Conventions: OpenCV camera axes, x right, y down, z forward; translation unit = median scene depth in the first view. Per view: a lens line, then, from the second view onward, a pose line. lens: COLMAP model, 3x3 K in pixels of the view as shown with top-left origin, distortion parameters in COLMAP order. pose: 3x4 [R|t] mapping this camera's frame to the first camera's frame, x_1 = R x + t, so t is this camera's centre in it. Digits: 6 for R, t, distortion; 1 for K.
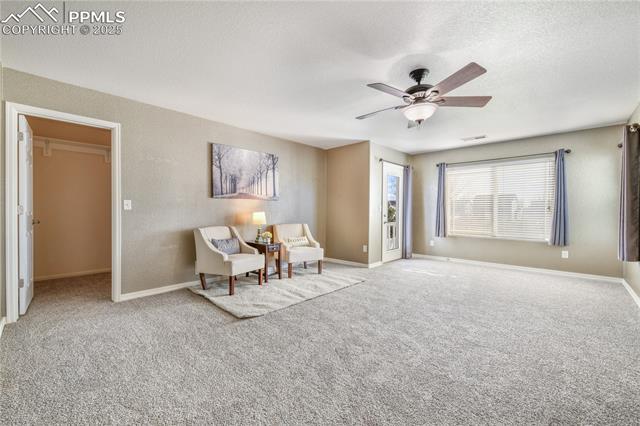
lens RADIAL K [[269.3, 0, 317.5], [0, 269.3, 210.2], [0, 0, 1]] dist [0.000854, 0.000114]
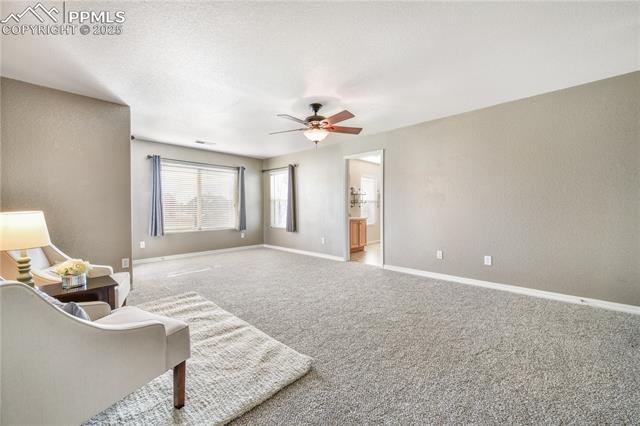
lens RADIAL K [[258.7, 0, 316.8], [0, 258.7, 210.0], [0, 0, 1]] dist [0.000352, -0.000039]
pose [[-0.025229, -0.012604, 0.999602, -0.564604], [0.004588, 0.999909, 0.012724, 0.001773], [-0.999671, 0.004907, -0.025169, 0.616496]]
